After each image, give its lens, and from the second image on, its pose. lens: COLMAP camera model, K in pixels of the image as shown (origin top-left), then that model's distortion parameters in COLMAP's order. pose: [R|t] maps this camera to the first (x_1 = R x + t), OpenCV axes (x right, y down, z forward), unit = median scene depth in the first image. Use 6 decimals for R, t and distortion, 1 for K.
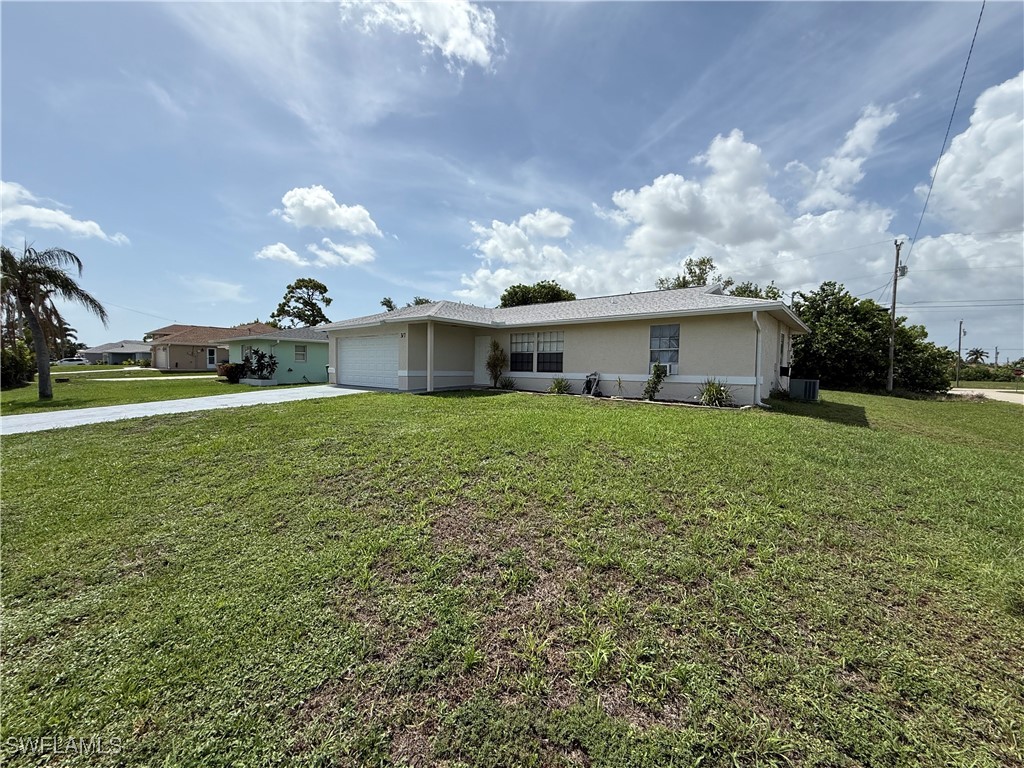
lens RADIAL K [[410.4, 0, 506.5], [0, 410.4, 380.1], [0, 0, 1]] dist [-0.000577, 0.000003]
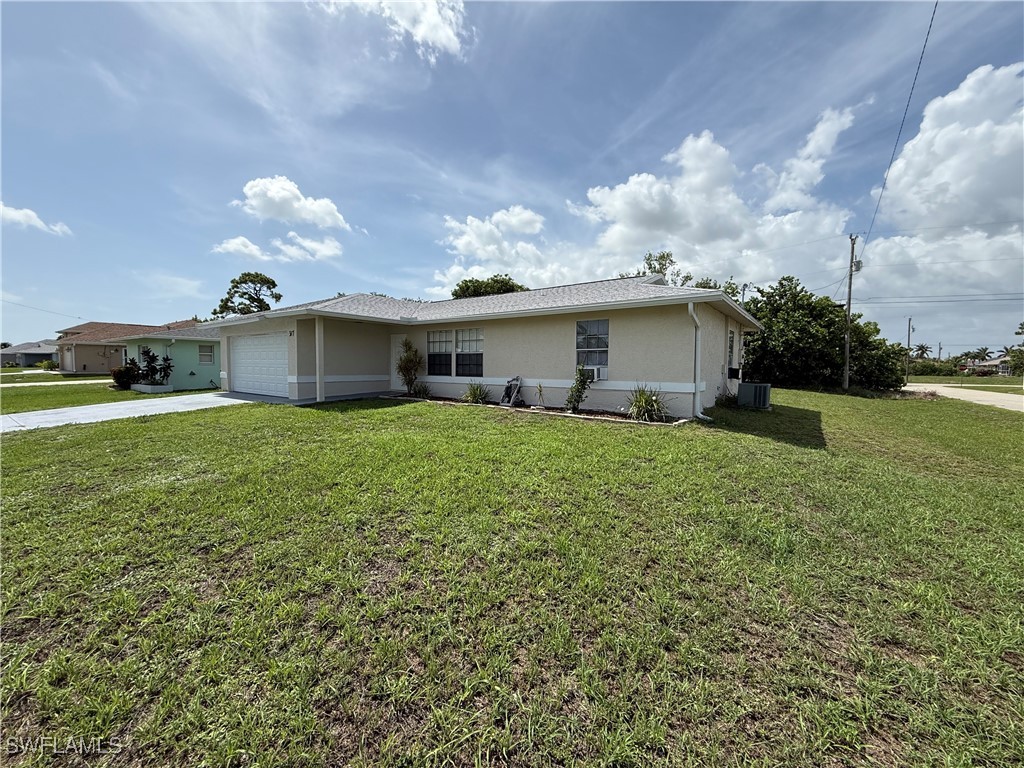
lens RADIAL K [[410.1, 0, 512.0], [0, 410.1, 384.0], [0, 0, 1]] dist [0.002564, 0.000197]
pose [[0.997592, -0.010982, 0.068477, 0.013815], [0.009947, 0.999831, 0.015444, -0.001646], [-0.068635, -0.014726, 0.997533, 0.014535]]
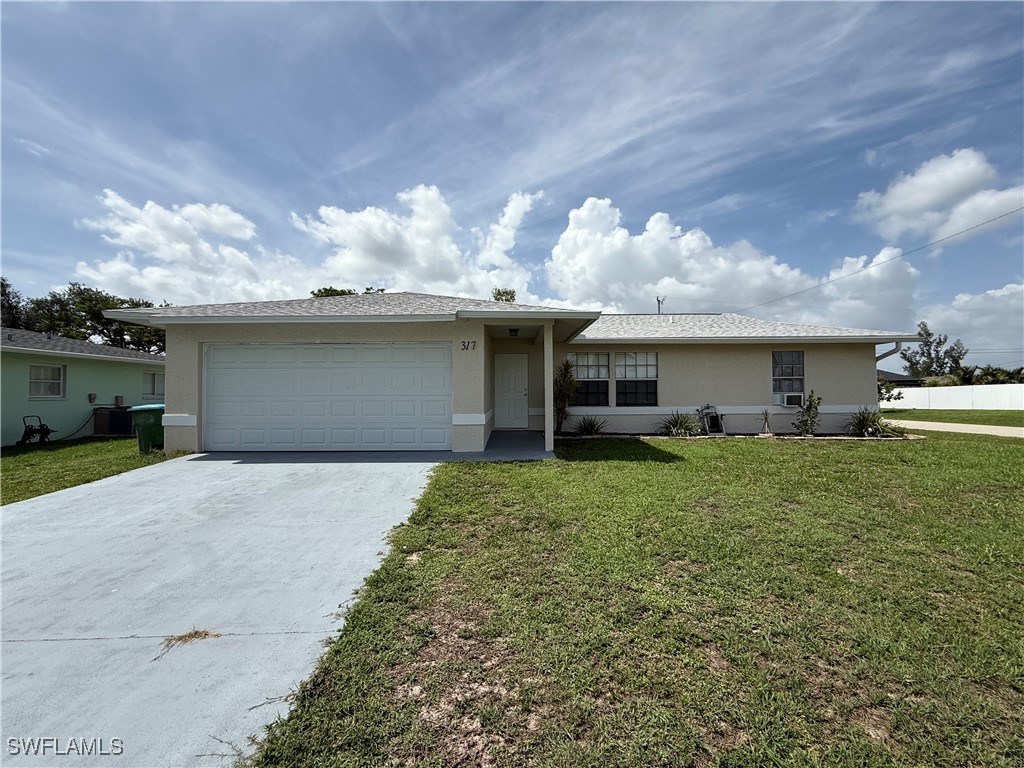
lens RADIAL K [[410.4, 0, 506.5], [0, 410.4, 380.1], [0, 0, 1]] dist [-0.000577, 0.000003]
pose [[0.757890, 0.001785, 0.652380, -0.102974], [0.037452, 0.998228, -0.046241, -0.007399], [-0.651307, 0.059478, 0.756480, 0.109309]]
